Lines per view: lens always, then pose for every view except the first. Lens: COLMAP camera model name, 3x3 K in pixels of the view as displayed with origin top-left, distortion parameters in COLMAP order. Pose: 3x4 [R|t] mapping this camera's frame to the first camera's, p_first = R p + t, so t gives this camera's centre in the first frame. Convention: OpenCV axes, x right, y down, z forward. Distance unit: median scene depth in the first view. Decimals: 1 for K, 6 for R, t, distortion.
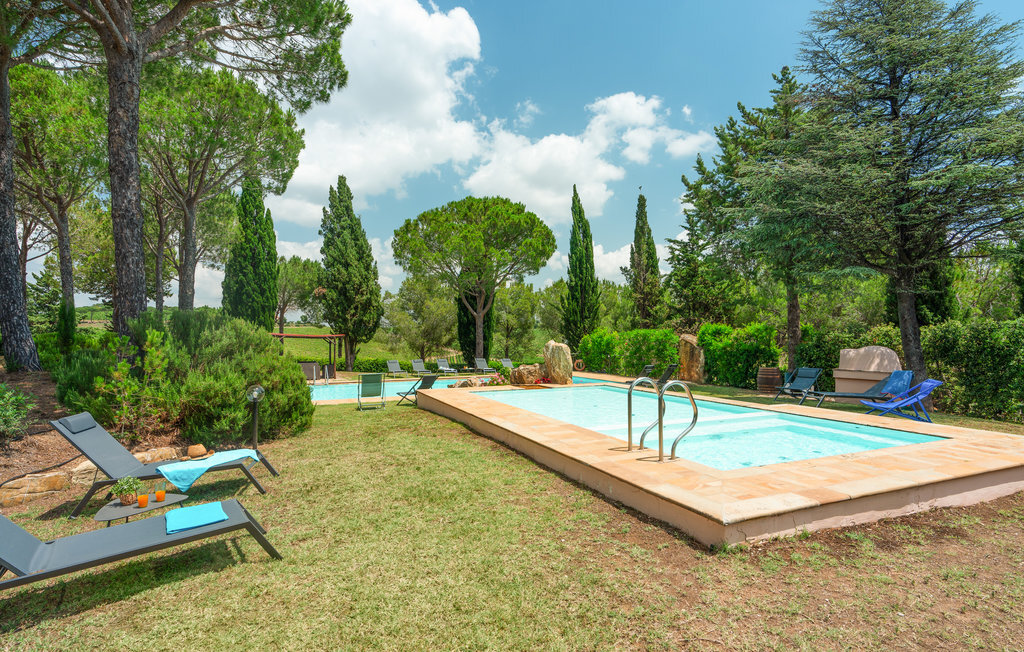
lens RADIAL K [[529.7, 0, 494.2], [0, 529.7, 331.7], [0, 0, 1]] dist [-0.001165, -0.000043]
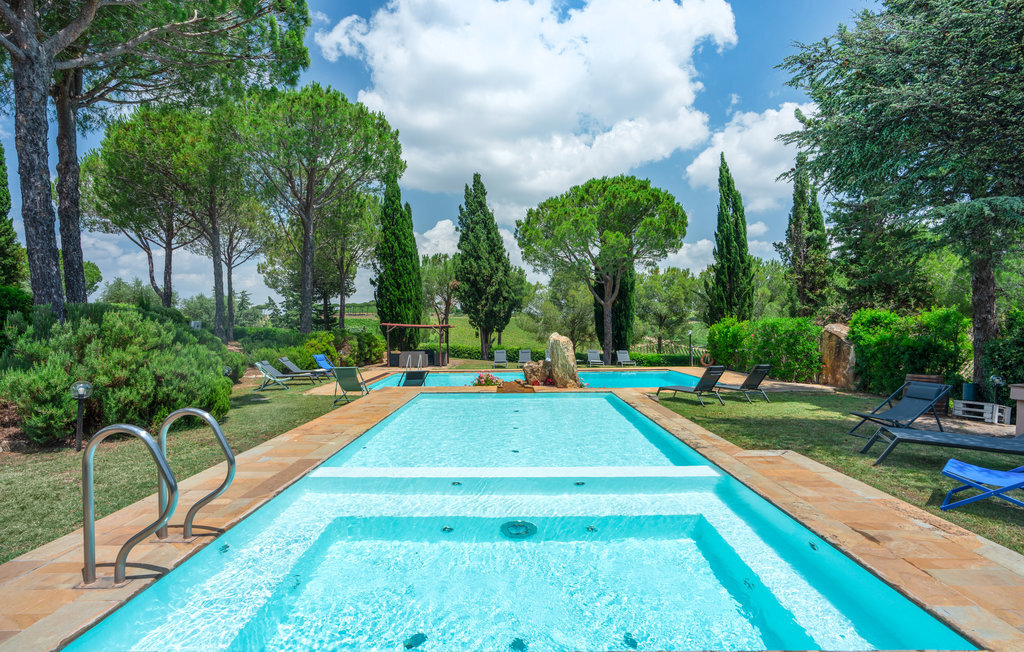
lens RADIAL K [[488.3, 0, 508.2], [0, 488.3, 327.8], [0, 0, 1]] dist [0.001063, 0.000810]
pose [[0.918558, 0.002841, -0.395276, 0.161709], [0.002745, 0.999904, 0.013566, -0.000498], [0.395277, -0.013547, 0.918462, 0.132535]]
